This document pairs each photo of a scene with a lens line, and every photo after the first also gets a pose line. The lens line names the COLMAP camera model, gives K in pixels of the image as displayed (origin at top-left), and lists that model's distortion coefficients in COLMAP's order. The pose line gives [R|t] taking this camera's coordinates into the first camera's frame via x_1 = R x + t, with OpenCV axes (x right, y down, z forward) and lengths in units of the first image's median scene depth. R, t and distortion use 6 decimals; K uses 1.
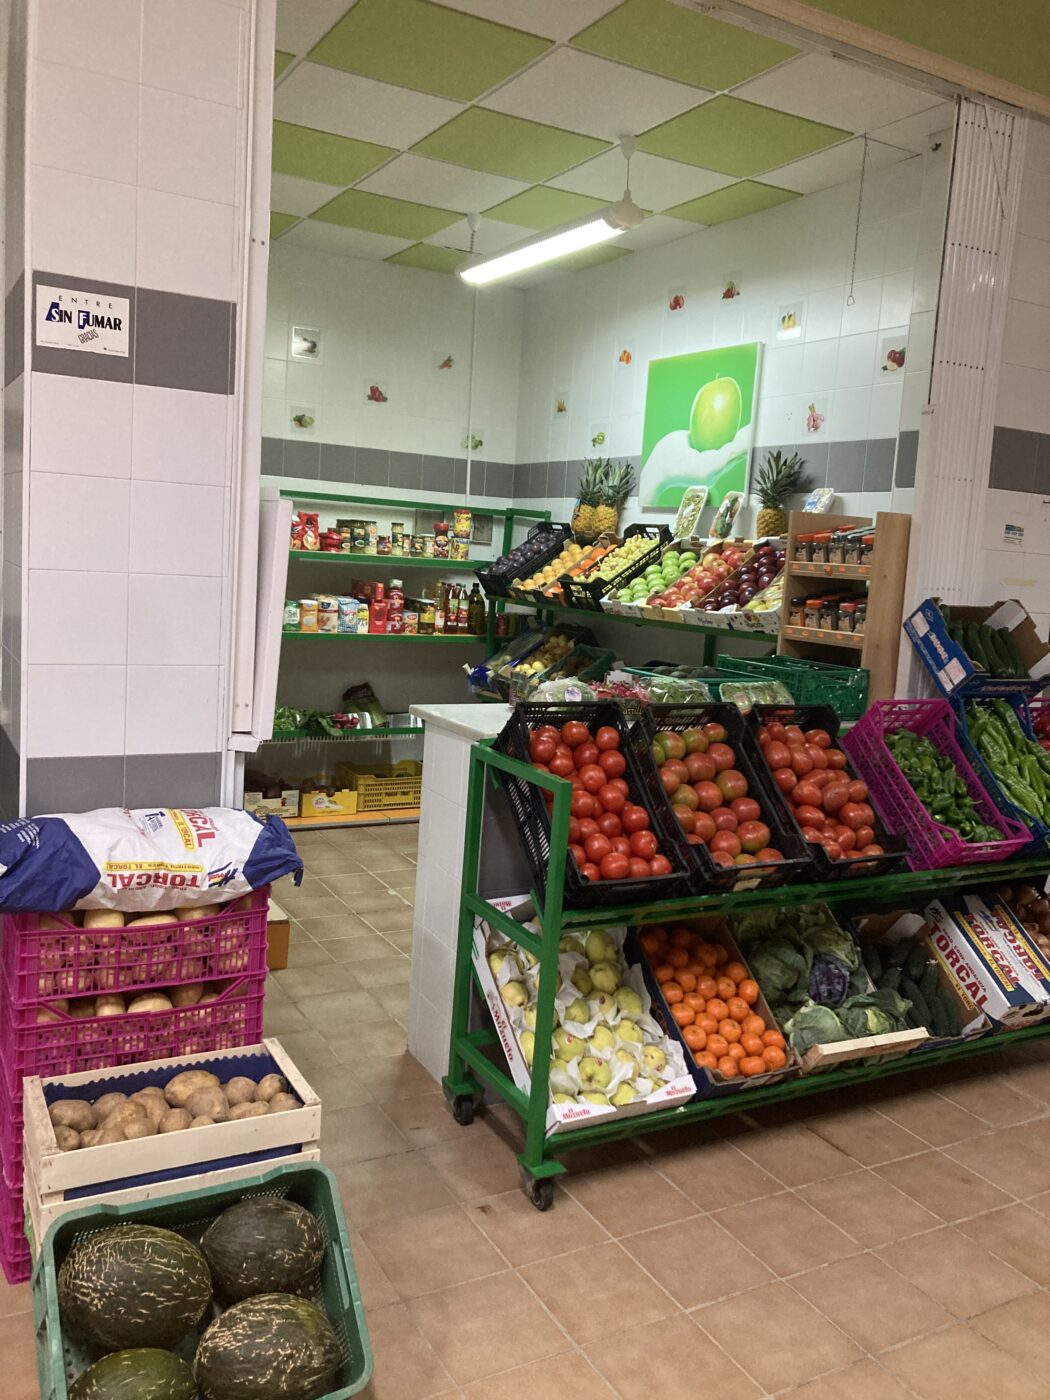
lens RADIAL K [[1151.9, 0, 523.4], [0, 1151.9, 705.4], [0, 0, 1]] dist [0.005025, 0.001814]
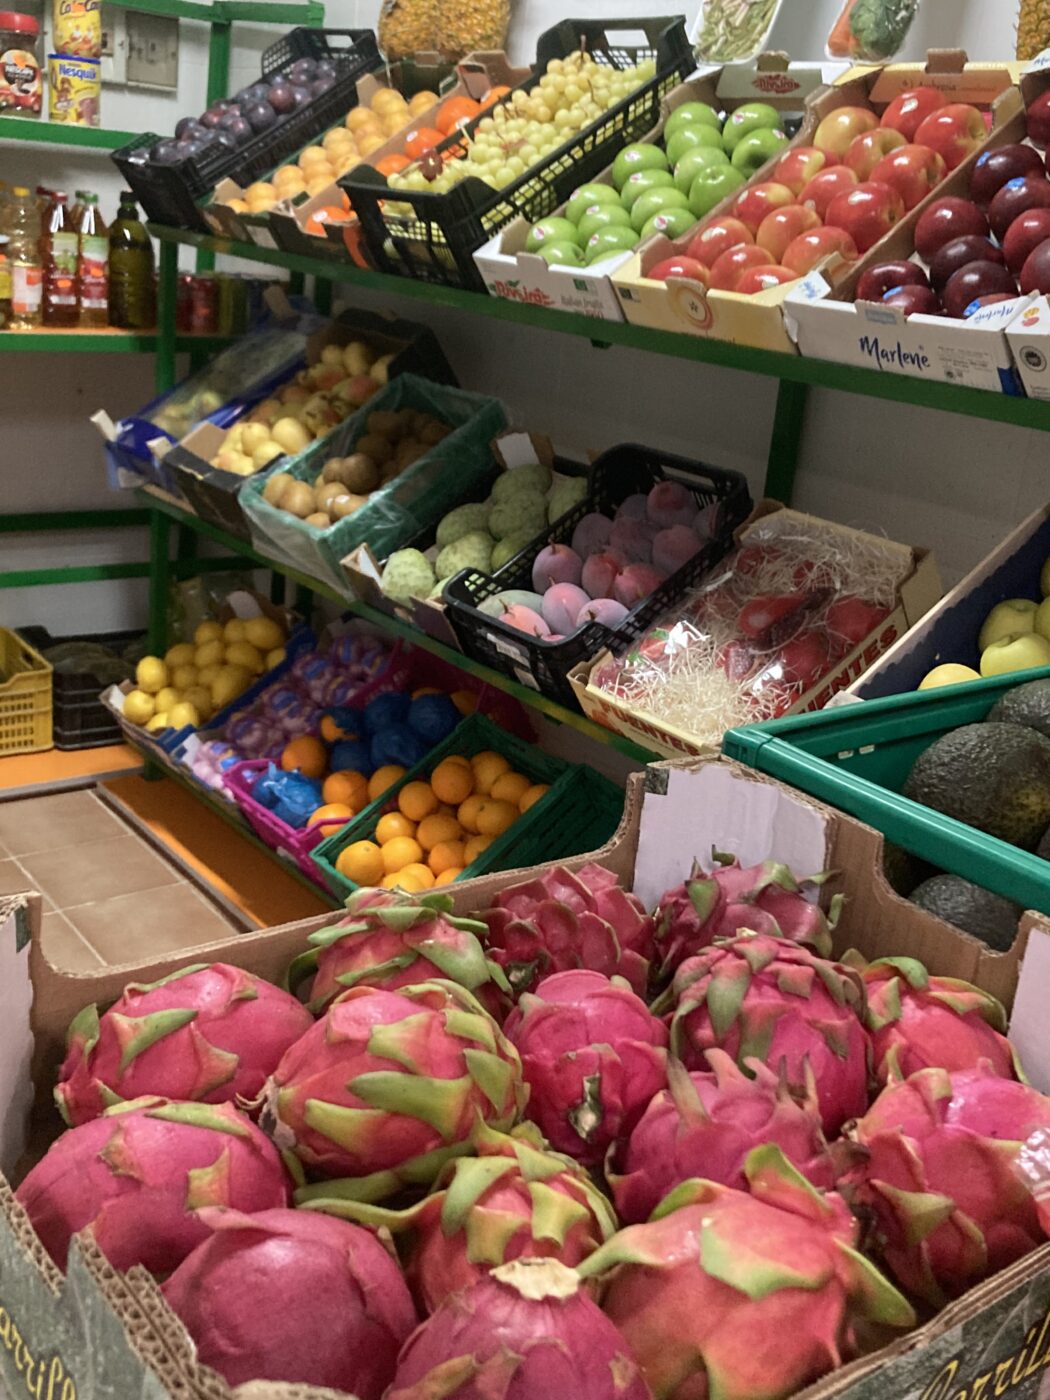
lens RADIAL K [[1461.5, 0, 545.2], [0, 1461.5, 695.6], [0, 0, 1]] dist [0.065260, -0.227547]
pose [[0.987546, -0.013517, 0.156748, 0.027268], [-0.019298, 0.978372, 0.205951, -0.071917], [-0.156142, -0.206411, 0.965927, 0.748917]]
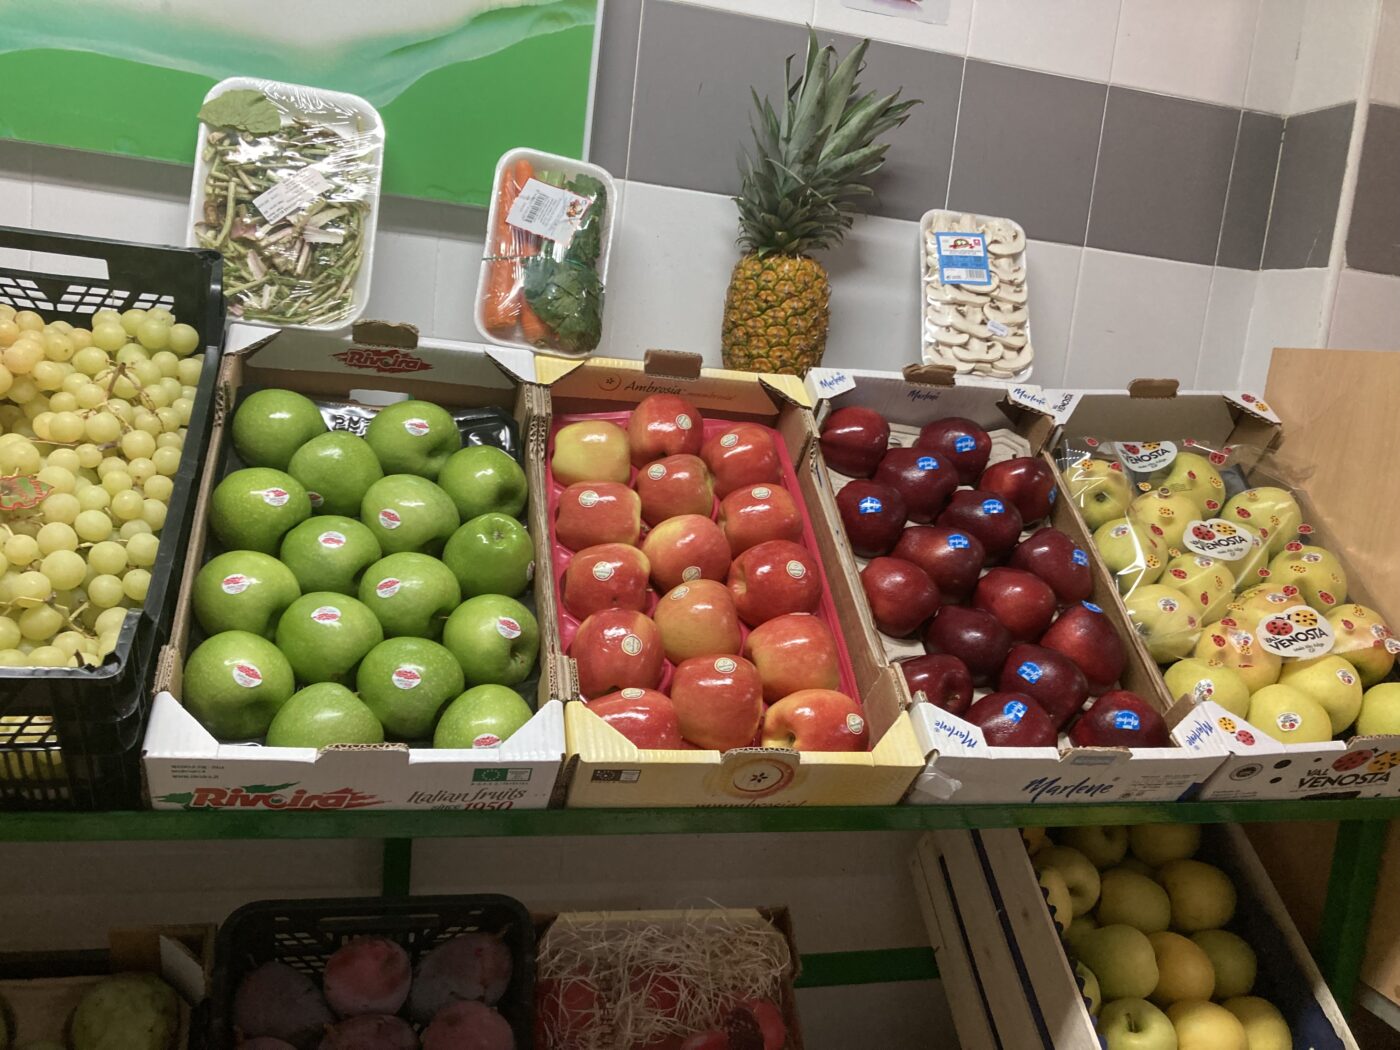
lens RADIAL K [[1161.9, 0, 700.0], [0, 1161.9, 525.0], [0, 0, 1]] dist [-0.033429, 0.078450]
pose [[0.223564, -0.175746, 0.958714, -0.076514], [0.033611, 0.984415, 0.172620, -0.185824], [-0.974110, -0.006368, 0.225986, 1.140592]]
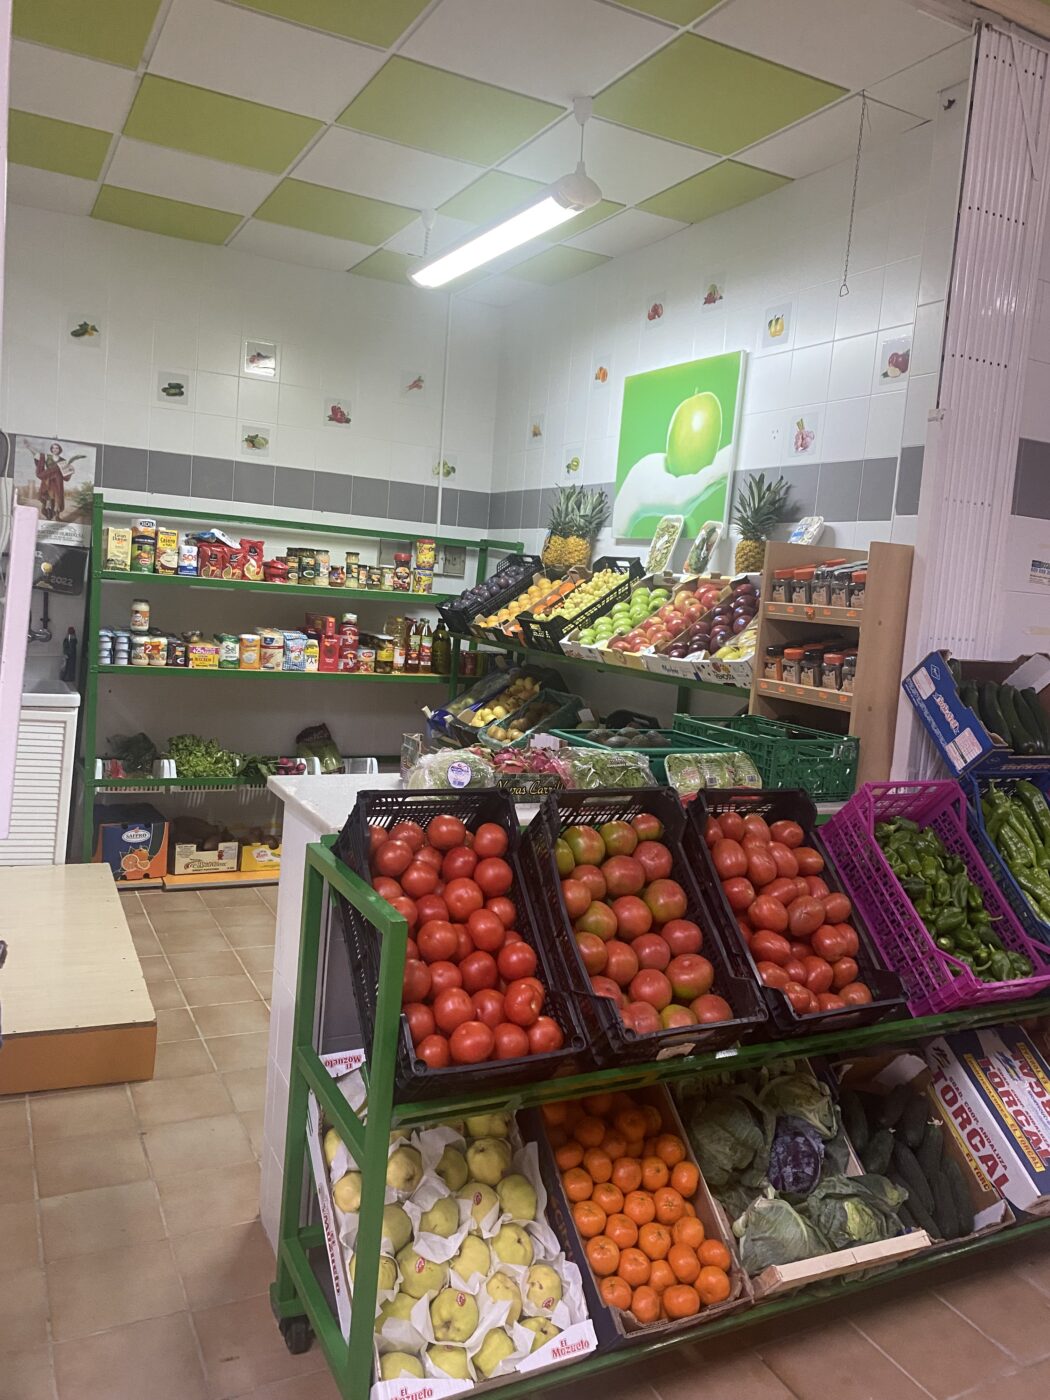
lens RADIAL K [[1061.9, 0, 525.0], [0, 1061.9, 700.0], [0, 0, 1]] dist [0.010064, -0.002585]
pose [[0.999376, 0.017827, -0.030492, 0.084294], [-0.018602, 0.999506, -0.025322, -0.032192], [0.030026, 0.025873, 0.999214, 0.237266]]
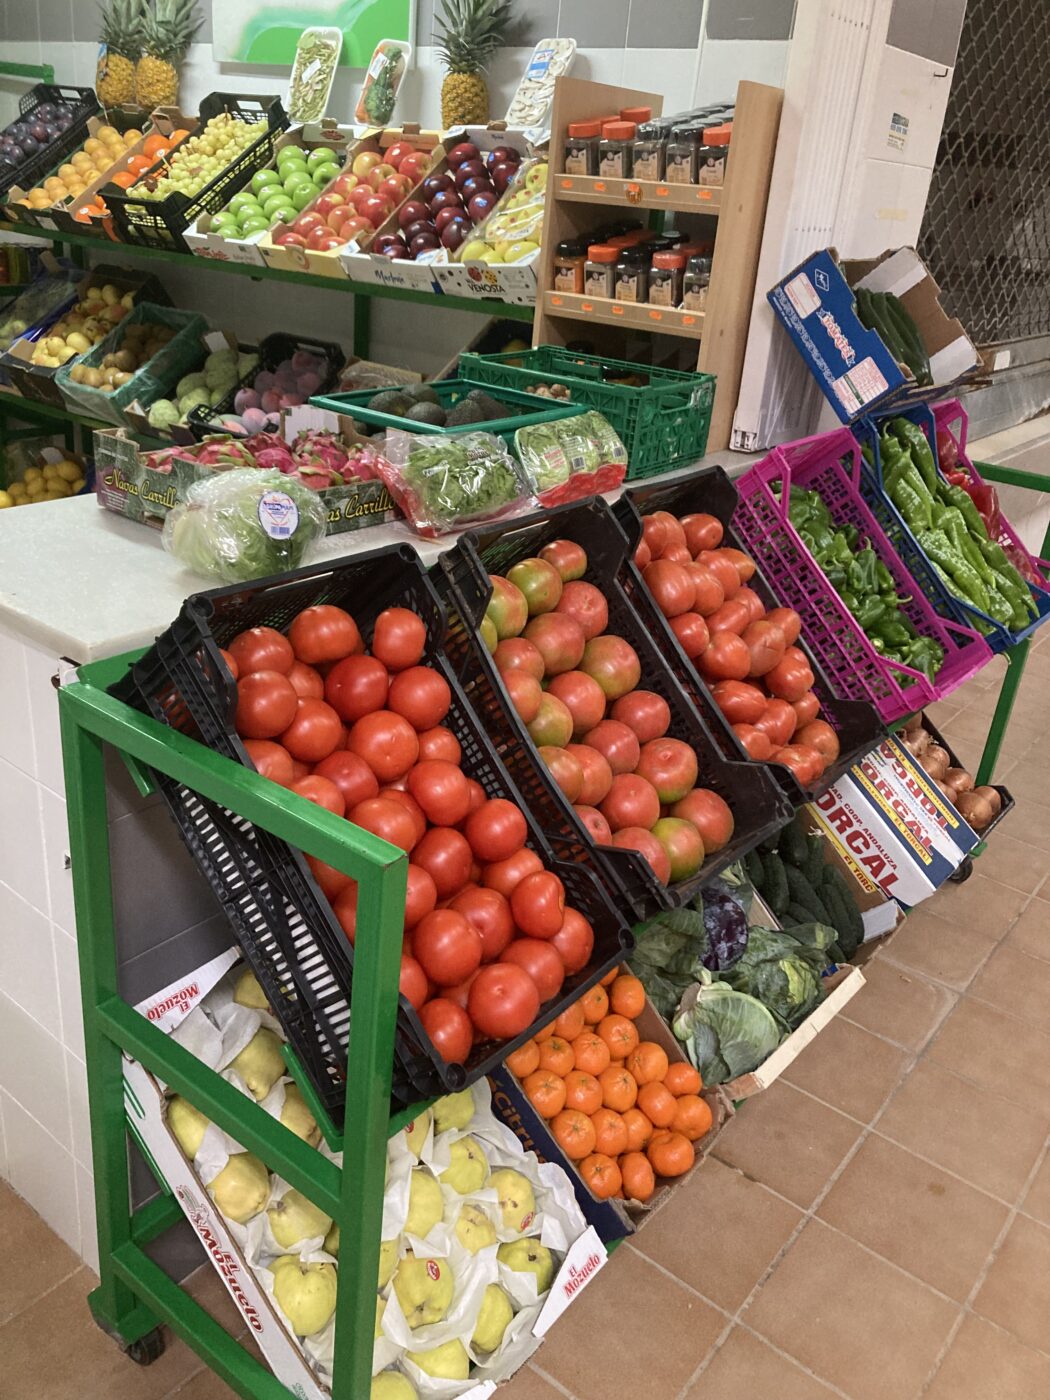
lens RADIAL K [[1161.9, 0, 516.0], [0, 1161.9, 691.1], [0, 0, 1]] dist [-0.033429, 0.078450]
pose [[0.920971, -0.147087, 0.360803, -0.032786], [0.029229, 0.949481, 0.312461, -0.061935], [-0.388534, -0.277221, 0.878743, 0.435686]]
